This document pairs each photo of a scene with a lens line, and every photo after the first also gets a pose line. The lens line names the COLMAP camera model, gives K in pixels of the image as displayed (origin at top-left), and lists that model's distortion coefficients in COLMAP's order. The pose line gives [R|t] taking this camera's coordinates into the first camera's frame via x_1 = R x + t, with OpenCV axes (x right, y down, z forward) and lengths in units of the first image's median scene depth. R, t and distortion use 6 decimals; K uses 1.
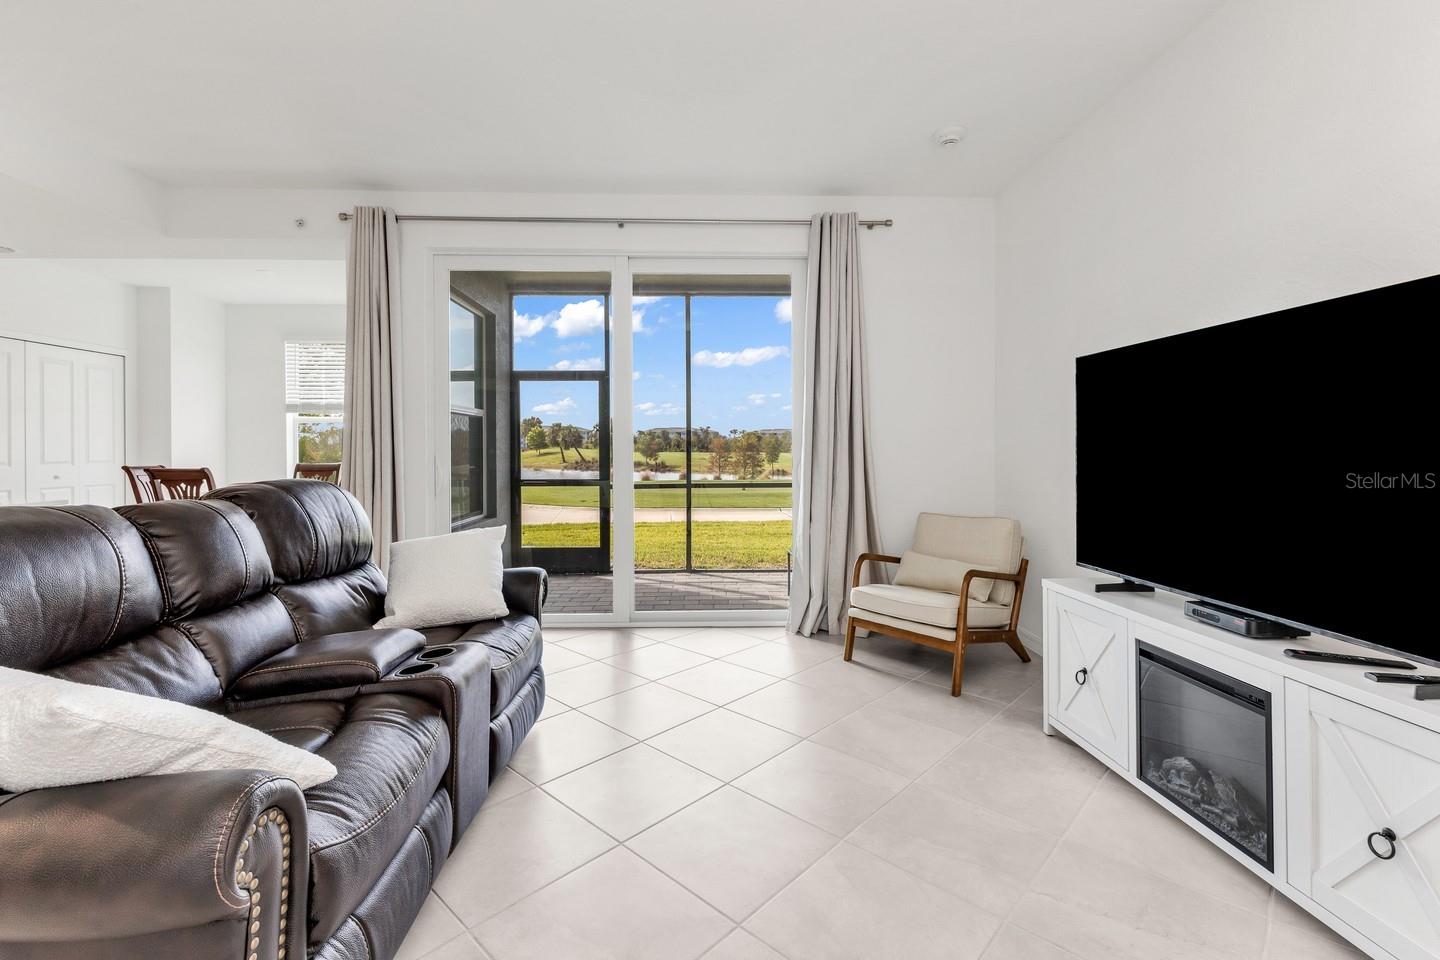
lens RADIAL K [[640.2, 0, 719.1], [0, 640.2, 446.9], [0, 0, 1]] dist [0.004051, 0.000296]
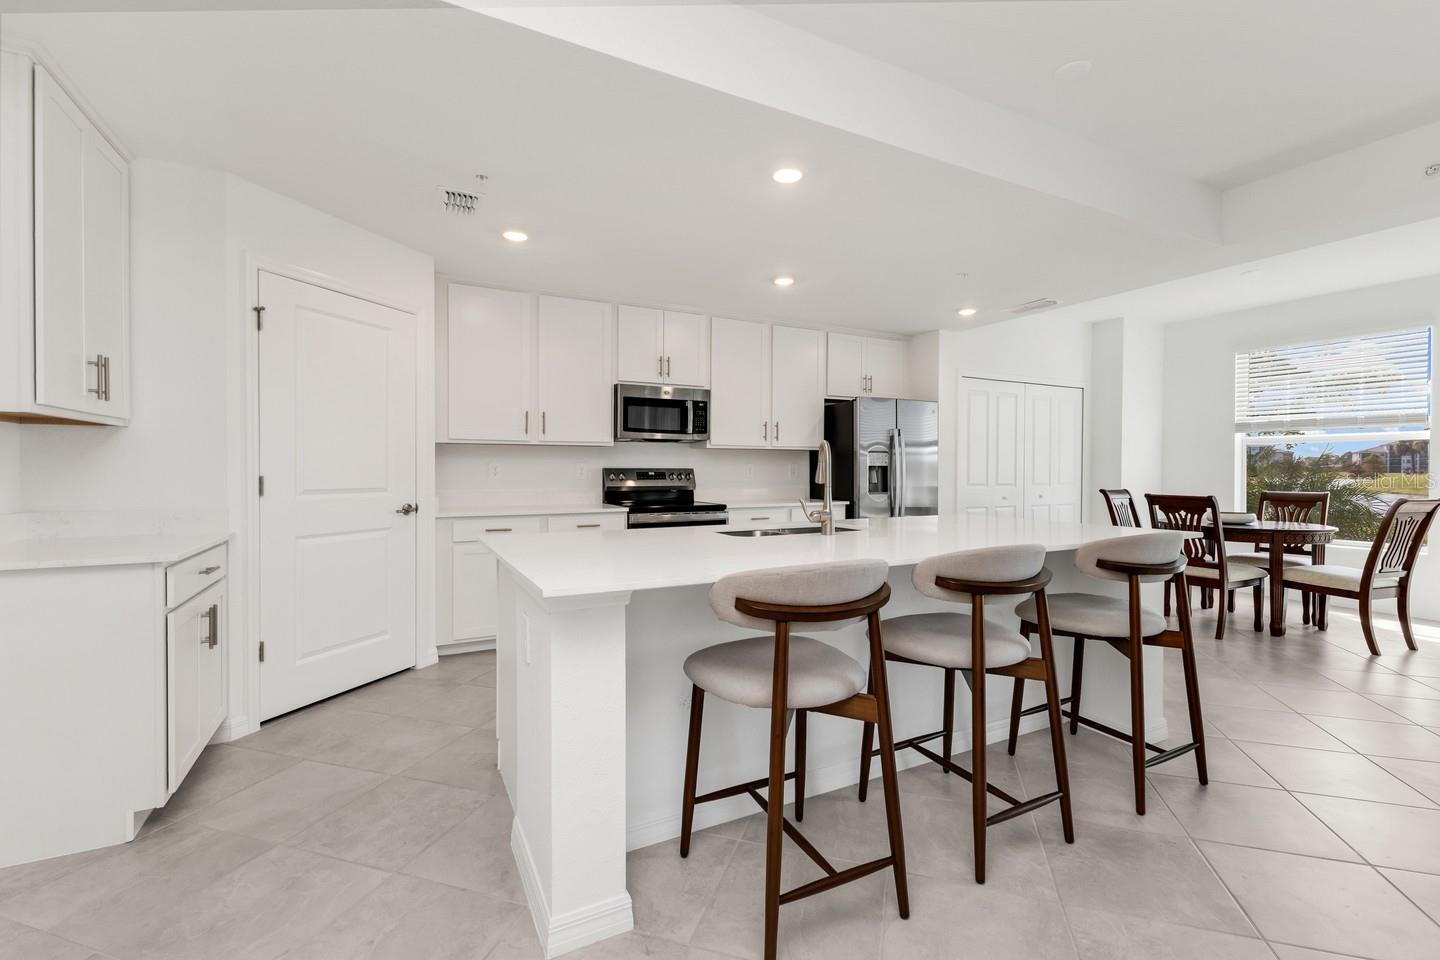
lens RADIAL K [[624.5, 0, 712.5], [0, 624.5, 469.1], [0, 0, 1]] dist [0.012324, -0.002241]
pose [[0.426531, 0.007223, -0.904444, -0.355618], [-0.002543, 0.999974, 0.006787, -0.012302], [0.904470, -0.000595, 0.426538, -0.034060]]
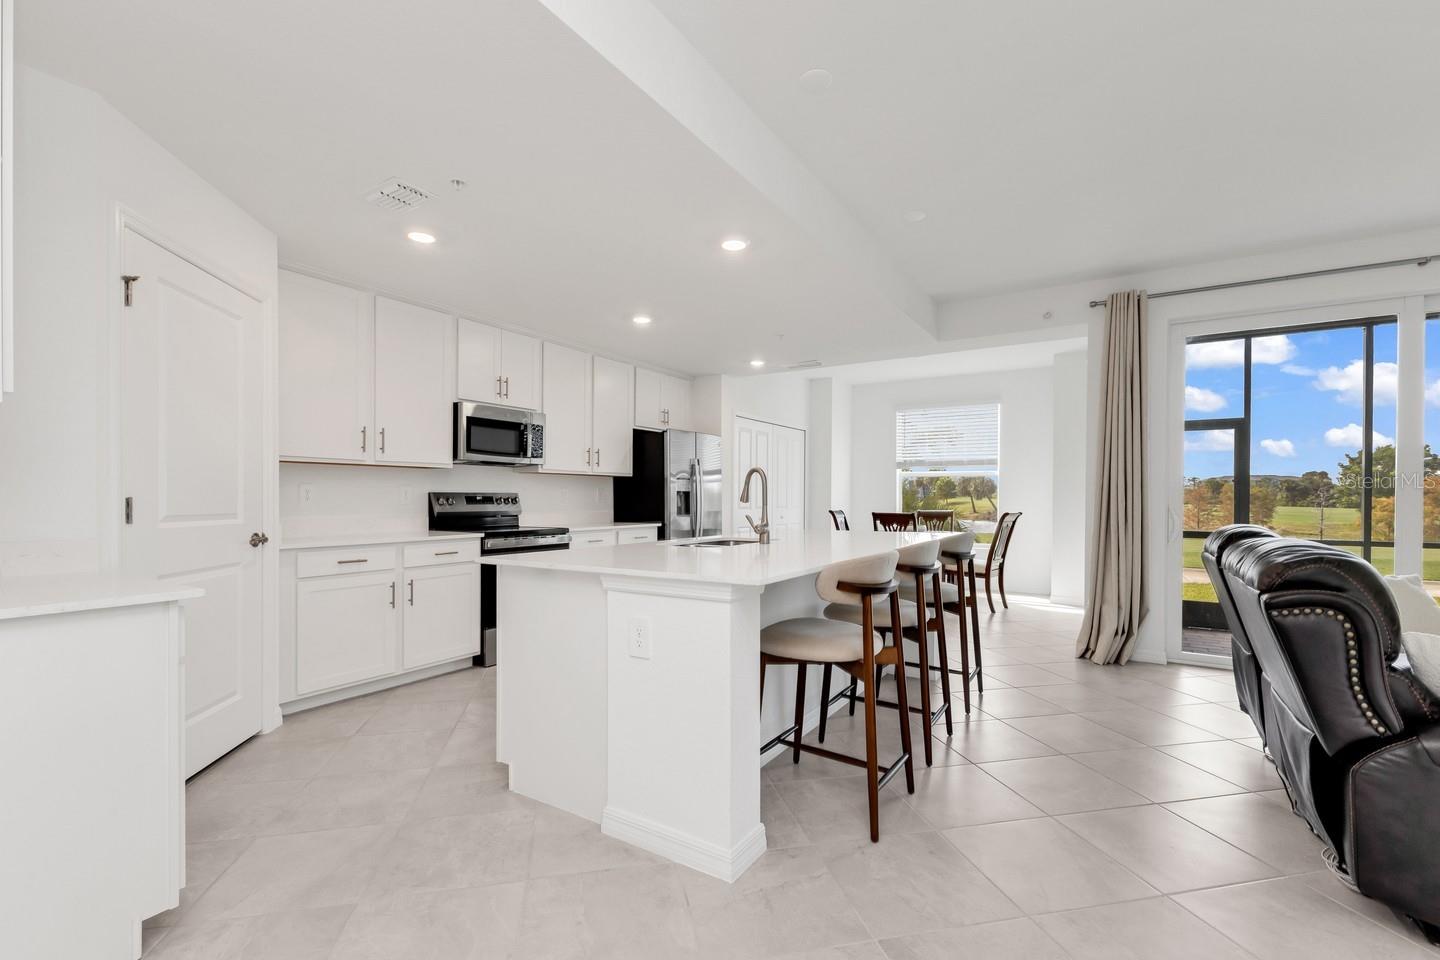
lens RADIAL K [[640.2, 0, 713.7], [0, 640.2, 496.4], [0, 0, 1]] dist [0.004051, 0.000296]
pose [[0.825324, 0.004583, -0.564640, -0.487639], [-0.004506, 0.999989, 0.001530, -0.001557], [0.564641, 0.001281, 0.825336, -0.373205]]
